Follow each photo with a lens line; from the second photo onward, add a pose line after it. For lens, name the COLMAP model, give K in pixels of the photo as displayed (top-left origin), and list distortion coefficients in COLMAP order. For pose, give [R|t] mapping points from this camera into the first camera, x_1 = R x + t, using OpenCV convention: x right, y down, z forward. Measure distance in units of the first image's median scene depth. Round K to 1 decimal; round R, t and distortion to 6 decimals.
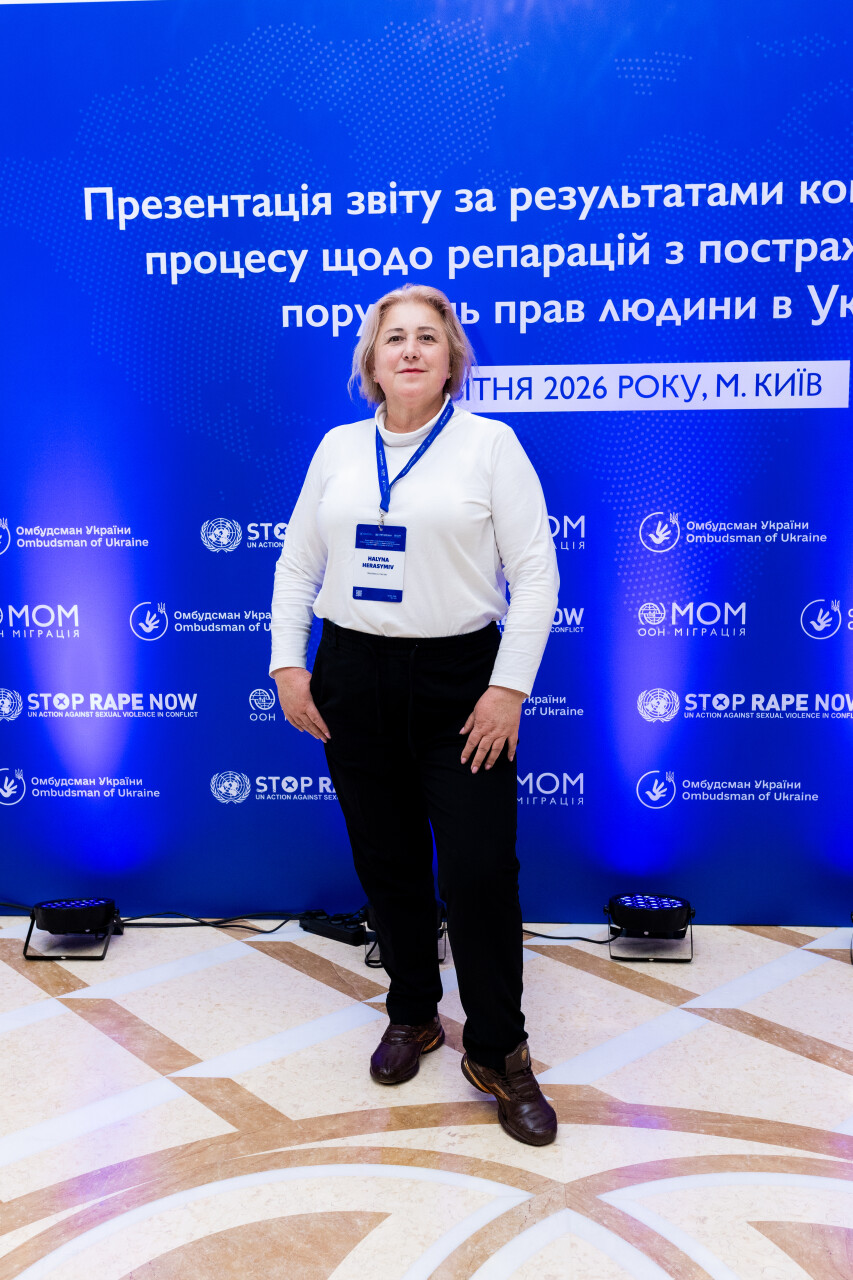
lens RADIAL K [[1201.5, 0, 435.7], [0, 1201.5, 638.5], [0, 0, 1]] dist [0.000604, 0.000000]
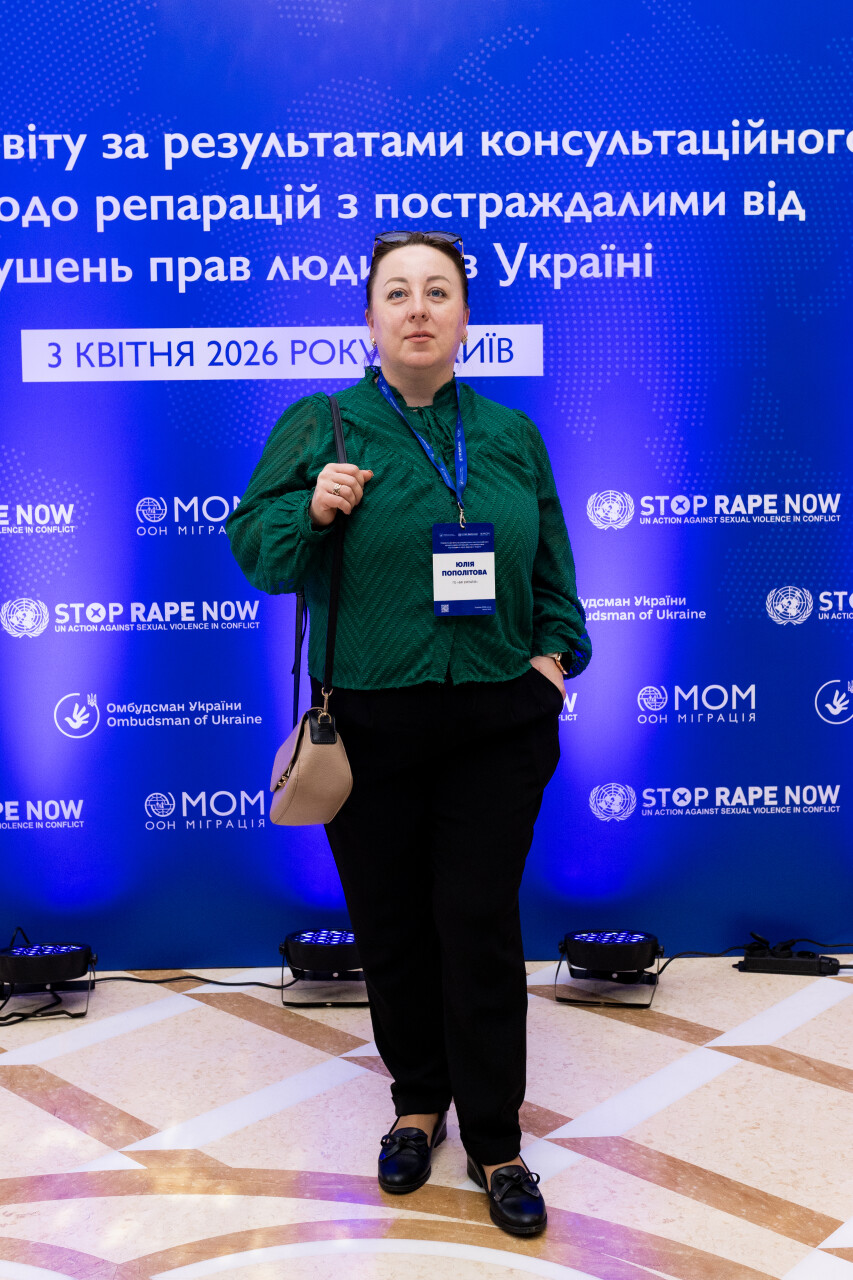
lens RADIAL K [[1347.1, 0, 430.0], [0, 1347.1, 570.3], [0, 0, 1]] dist [0.001826, 0.000000]
pose [[0.996178, -0.008951, 0.086883, 0.168748], [0.015681, 0.996901, -0.077094, 0.031758], [-0.085924, 0.078161, 0.993231, 0.006875]]
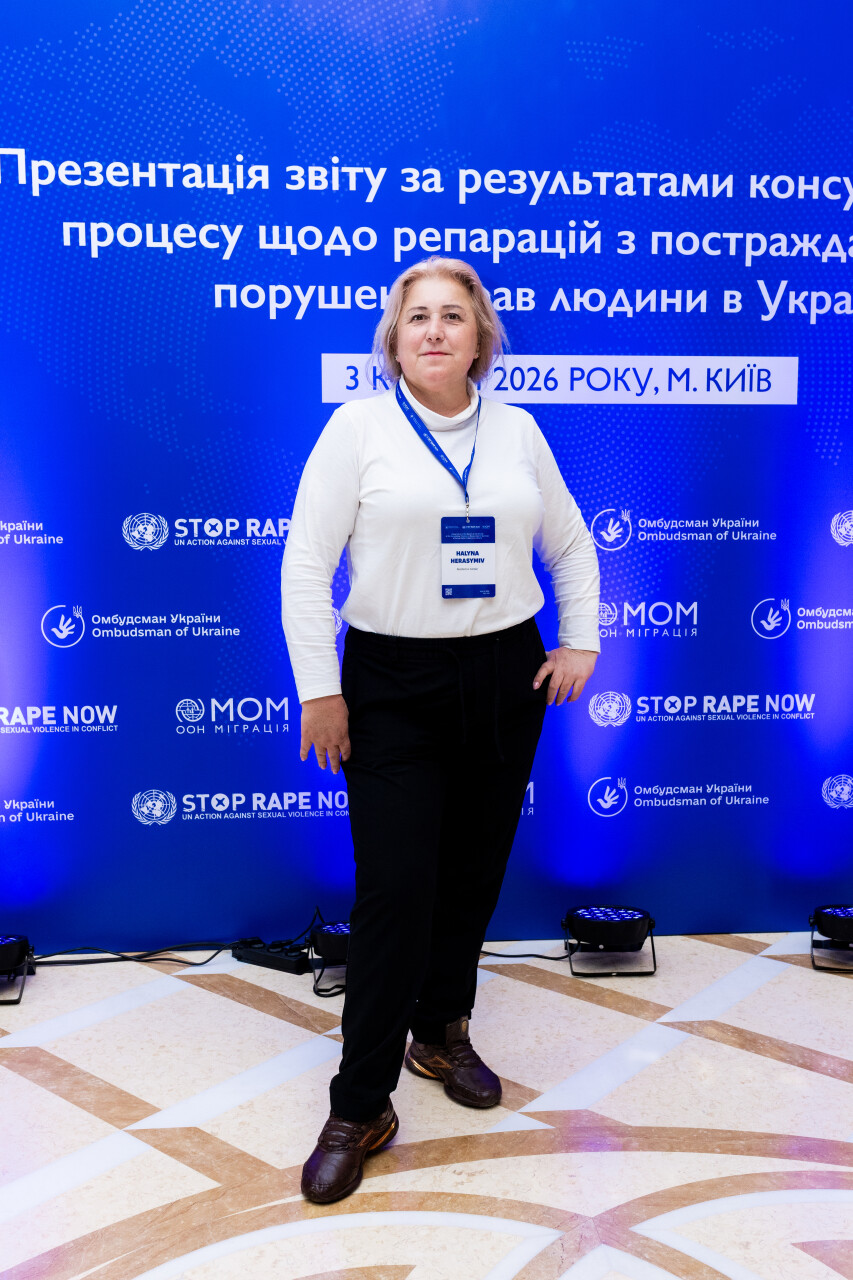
lens RADIAL K [[1201.5, 0, 428.8], [0, 1201.5, 639.1], [0, 0, 1]] dist [0.000604, 0.000000]
pose [[0.990237, -0.008405, 0.139142, -0.096934], [0.011626, 0.999683, -0.022353, 0.019946], [-0.138910, 0.023752, 0.990020, 0.065717]]
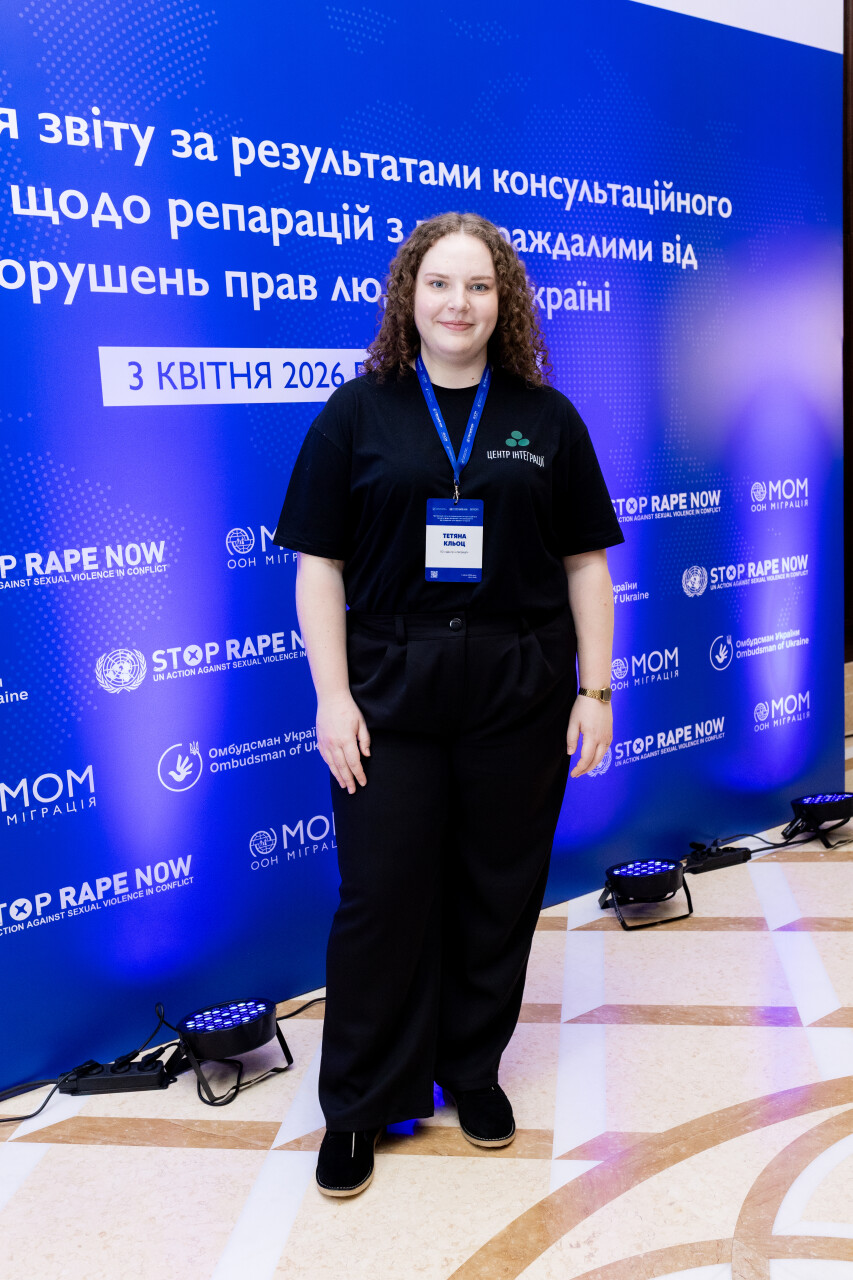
lens RADIAL K [[1201.5, 0, 427.9], [0, 1201.5, 631.1], [0, 0, 1]] dist [0.000604, 0.000000]
pose [[0.765149, -0.124222, 0.631757, -0.402279], [0.130595, 0.990758, 0.036642, -0.045314], [-0.630470, 0.054467, 0.774300, 0.282038]]
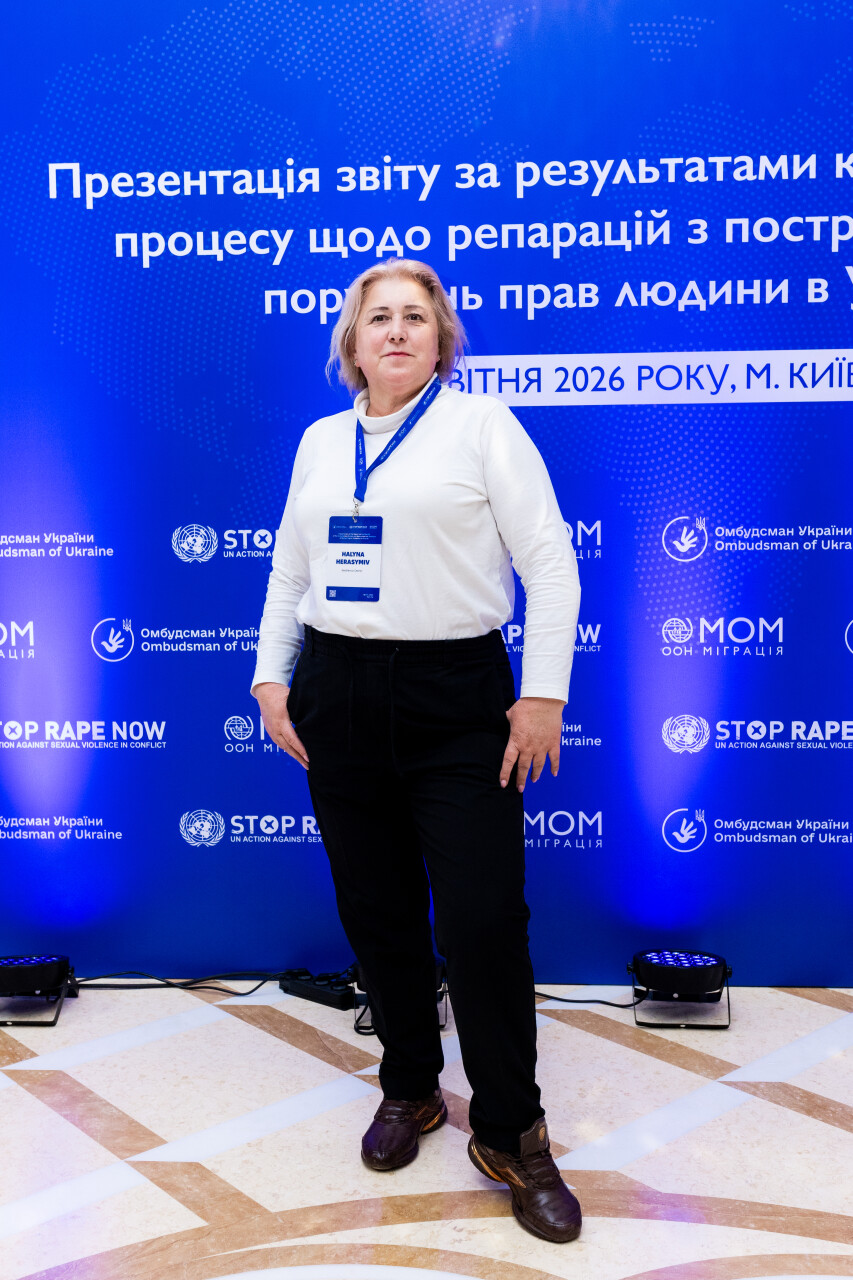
lens RADIAL K [[1299.4, 0, 419.5], [0, 1299.4, 601.1], [0, 0, 1]] dist [0.000552, 0.000000]
pose [[0.999990, -0.000864, -0.004275, -0.007105], [0.000589, 0.997945, -0.064073, 0.019978], [0.004322, 0.064069, 0.997936, 0.038281]]
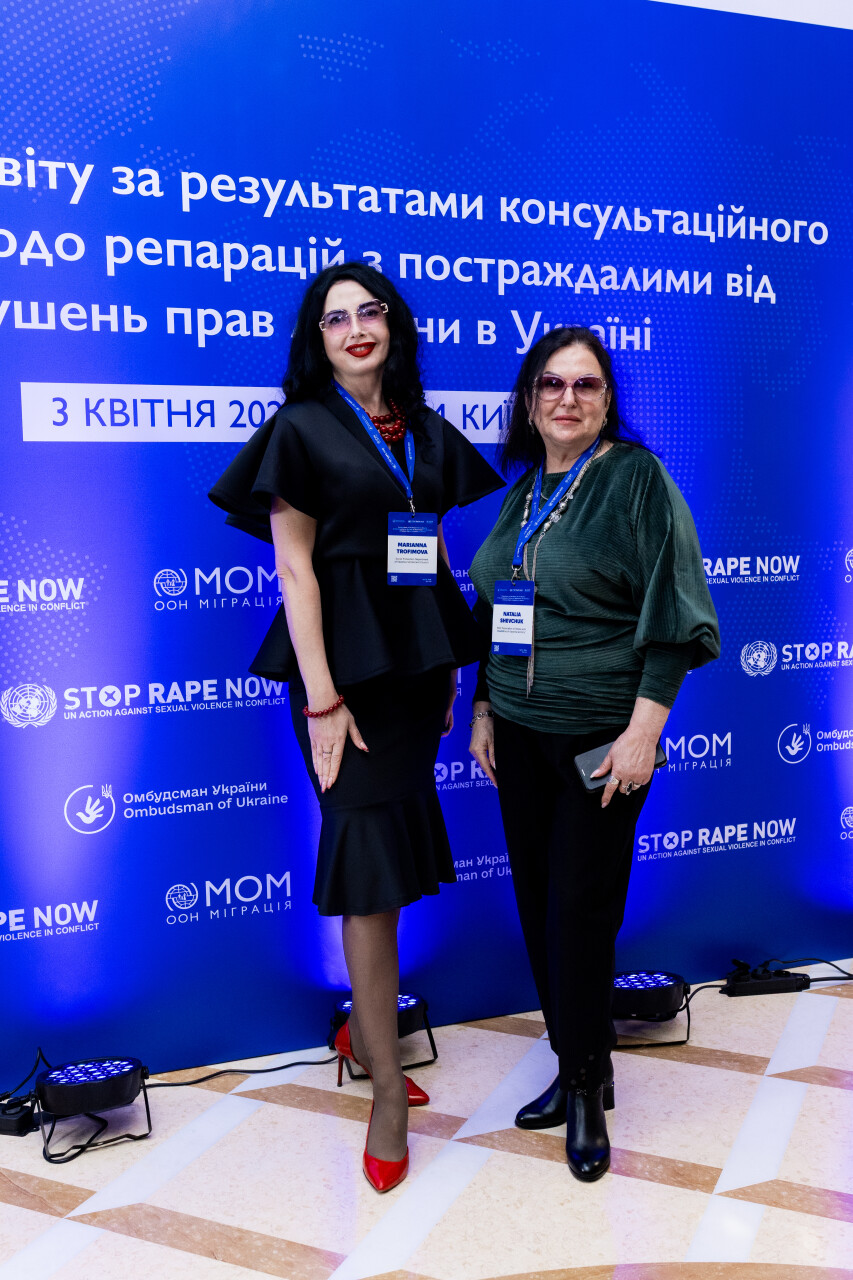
lens RADIAL K [[1275.0, 0, 448.5], [0, 1275.0, 633.0], [0, 0, 1]] dist [0.001289, 0.000000]
pose [[0.911819, -0.043447, 0.408287, -0.139819], [0.058525, 0.997985, -0.024505, -0.027155], [-0.406399, 0.046239, 0.912525, 0.143137]]
